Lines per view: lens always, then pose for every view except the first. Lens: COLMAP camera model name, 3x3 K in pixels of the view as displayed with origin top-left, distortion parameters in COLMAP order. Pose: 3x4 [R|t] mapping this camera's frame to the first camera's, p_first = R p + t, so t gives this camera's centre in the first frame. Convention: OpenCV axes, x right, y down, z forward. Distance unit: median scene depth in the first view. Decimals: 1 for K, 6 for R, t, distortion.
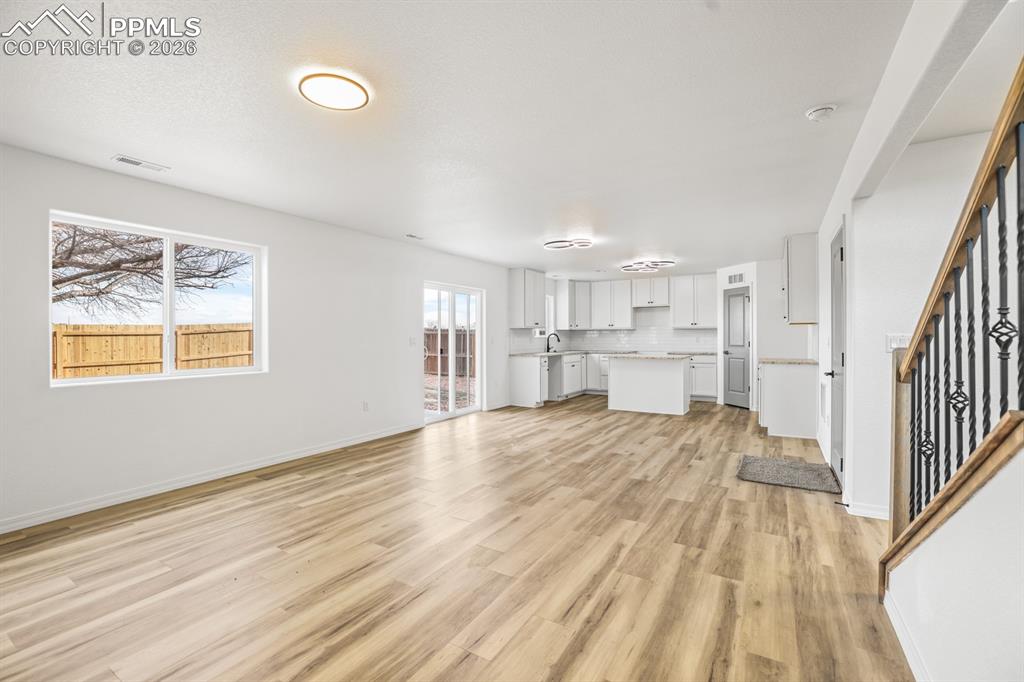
lens RADIAL K [[444.6, 0, 509.5], [0, 444.6, 337.8], [0, 0, 1]] dist [-0.040958, 0.008807]
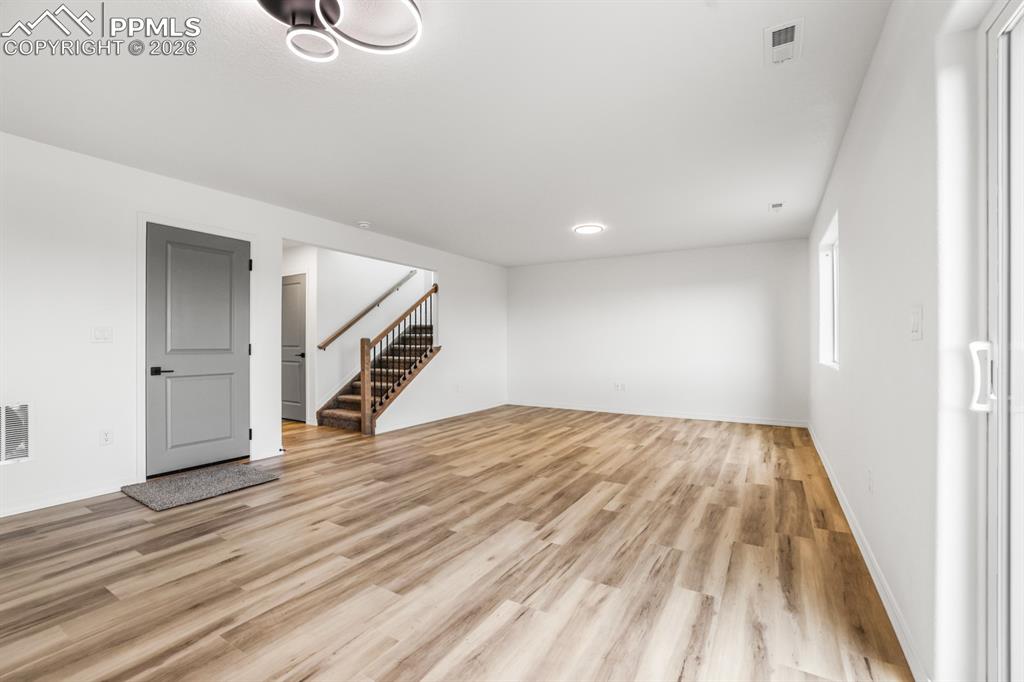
lens RADIAL K [[444.6, 0, 502.3], [0, 444.6, 340.8], [0, 0, 1]] dist [-0.040958, 0.008807]
pose [[-0.999990, 0.003558, 0.002801, 0.018876], [0.003536, 0.999963, -0.007885, 0.017807], [-0.002829, -0.007875, -0.999965, 1.044956]]
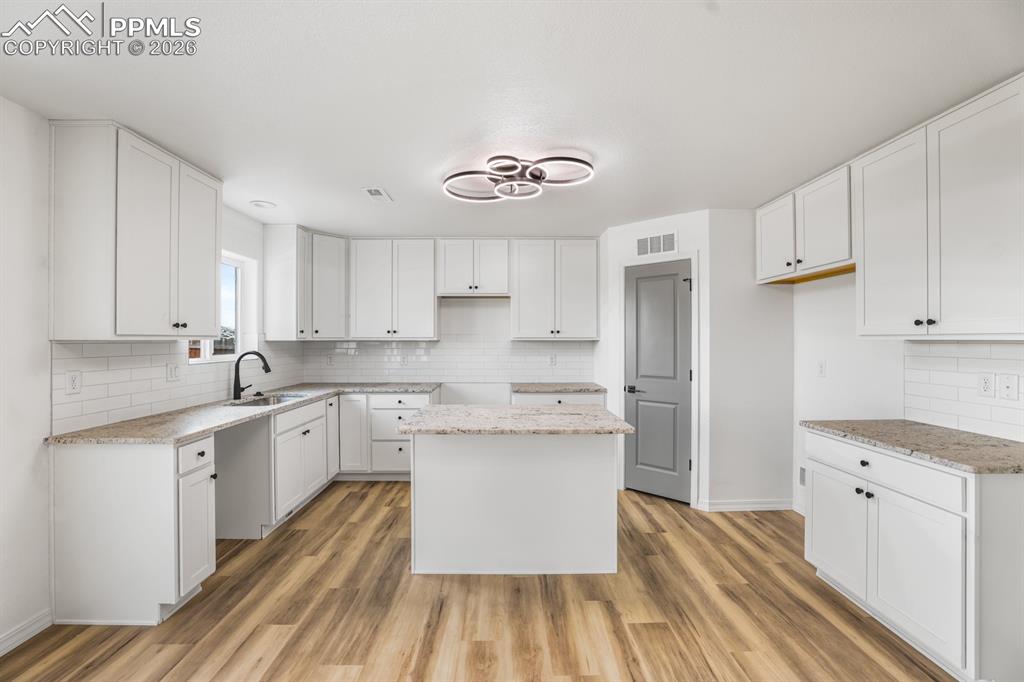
lens RADIAL K [[444.6, 0, 510.3], [0, 444.6, 338.7], [0, 0, 1]] dist [-0.040958, 0.008807]
pose [[0.846609, 0.006067, 0.532180, 0.110337], [-0.003058, 0.999974, -0.006534, -0.023852], [-0.532206, 0.003904, 0.846606, 0.710626]]
